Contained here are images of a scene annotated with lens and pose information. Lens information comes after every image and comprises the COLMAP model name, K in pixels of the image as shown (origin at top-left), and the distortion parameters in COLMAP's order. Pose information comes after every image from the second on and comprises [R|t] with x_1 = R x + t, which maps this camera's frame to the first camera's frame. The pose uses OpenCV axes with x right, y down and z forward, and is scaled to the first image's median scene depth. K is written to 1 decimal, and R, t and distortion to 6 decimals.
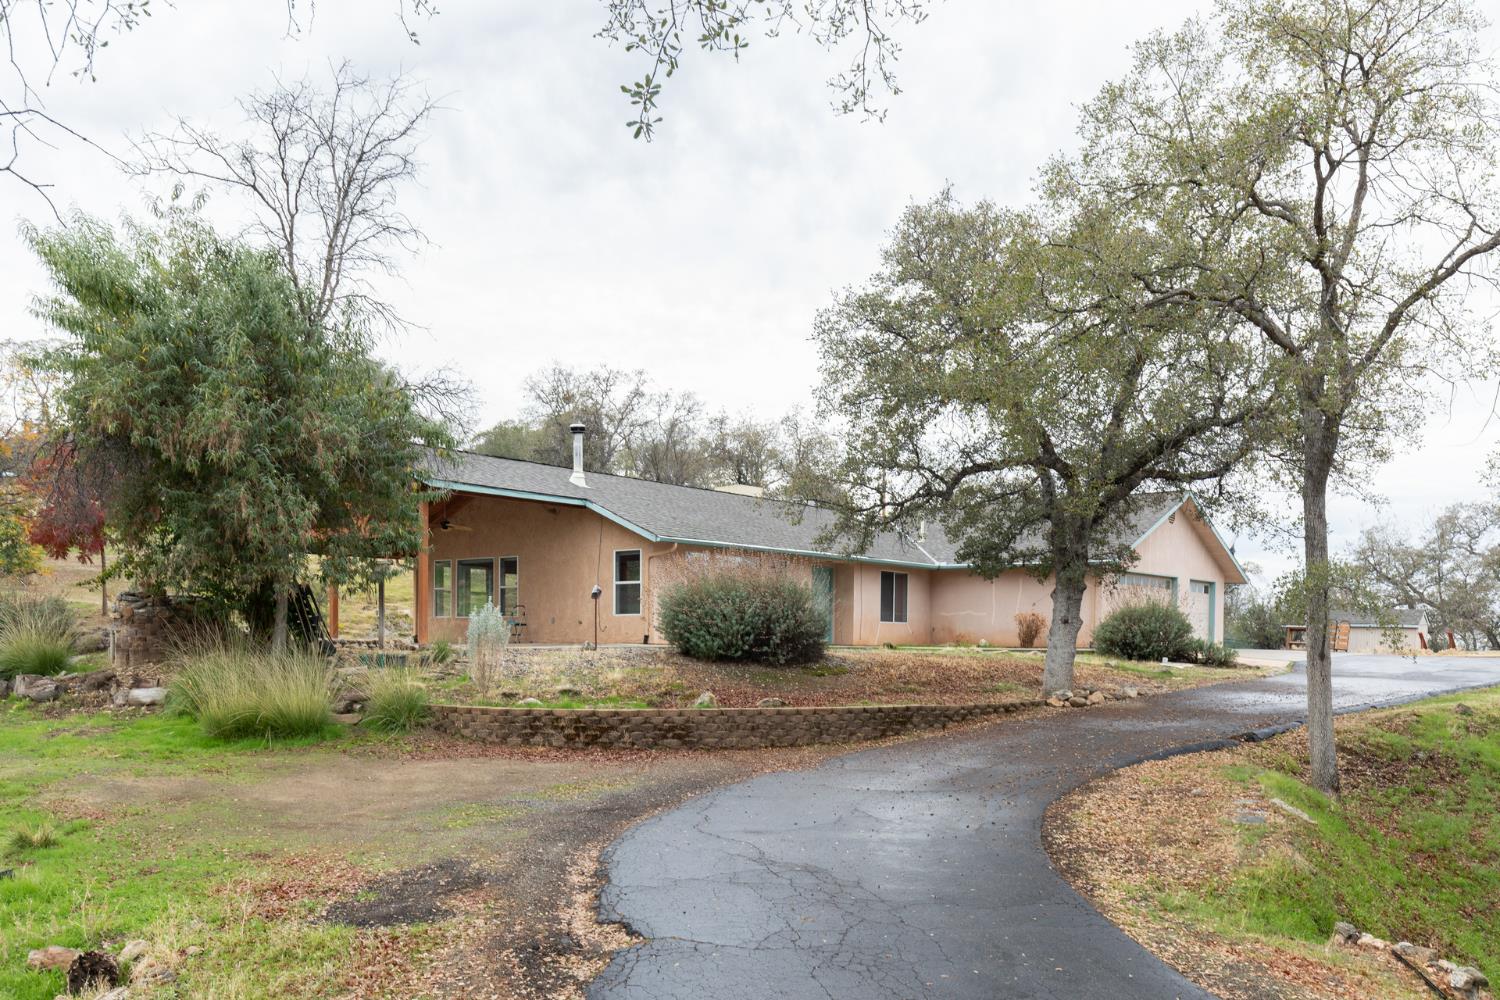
lens RADIAL K [[1164.4, 0, 755.1], [0, 1164.4, 700.2], [0, 0, 1]] dist [-0.000407, -0.001004]
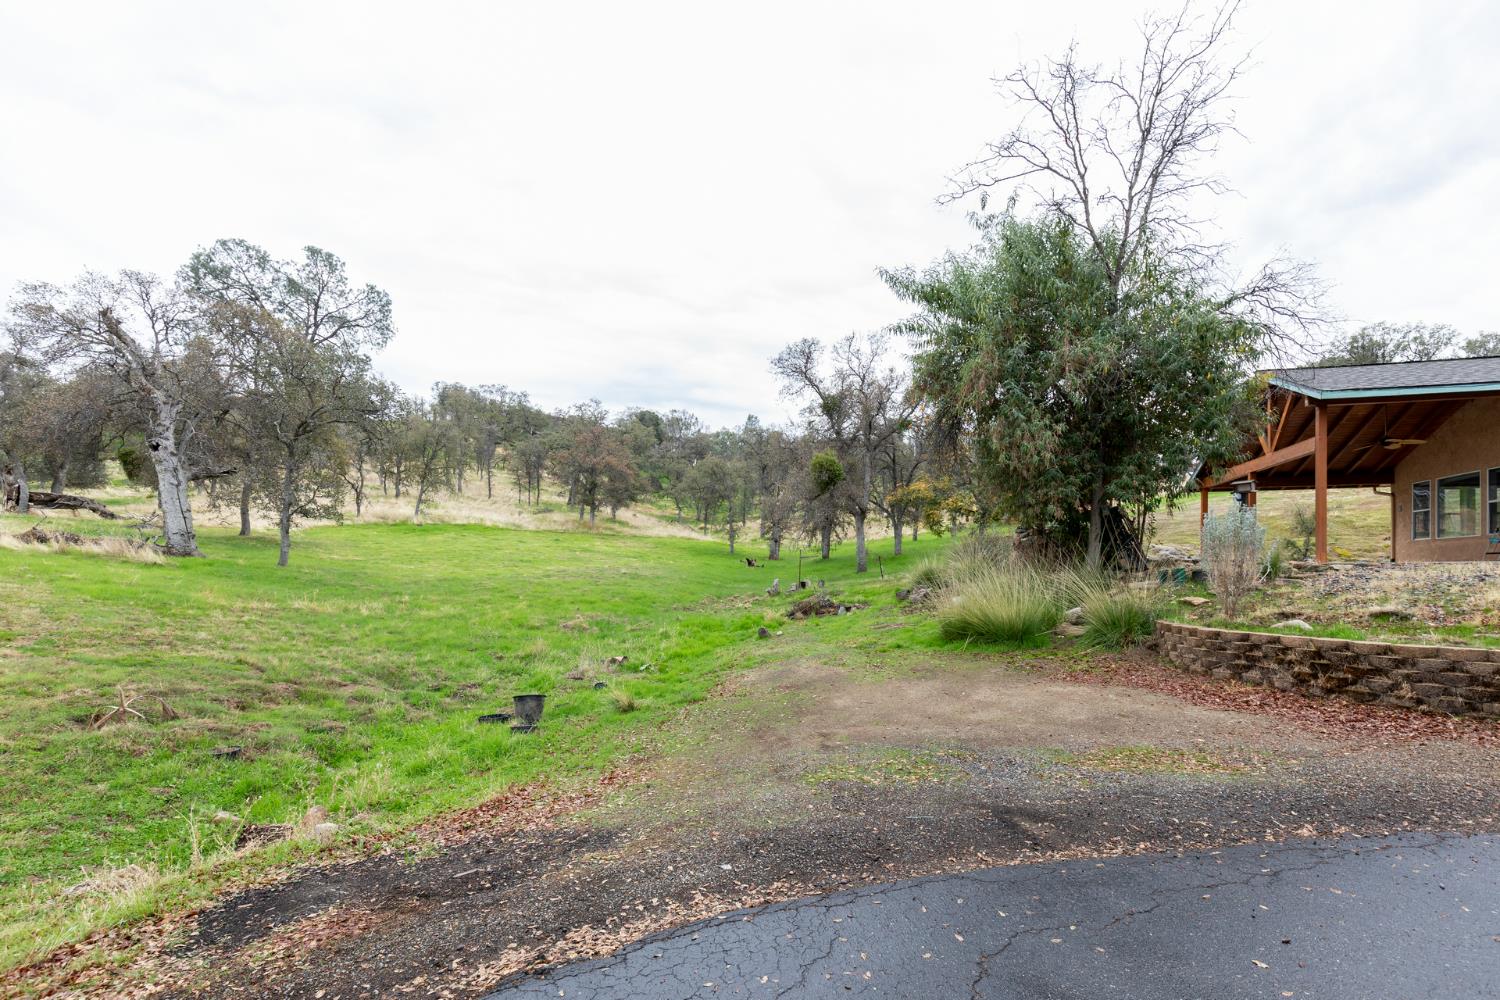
lens RADIAL K [[701.9, 0, 727.0], [0, 701.9, 564.3], [0, 0, 1]] dist [0.000970, -0.000206]
pose [[0.397542, -0.018813, -0.917391, 0.089919], [-0.043807, 0.998261, -0.039454, -0.004182], [0.916538, 0.055873, 0.396026, 0.513314]]
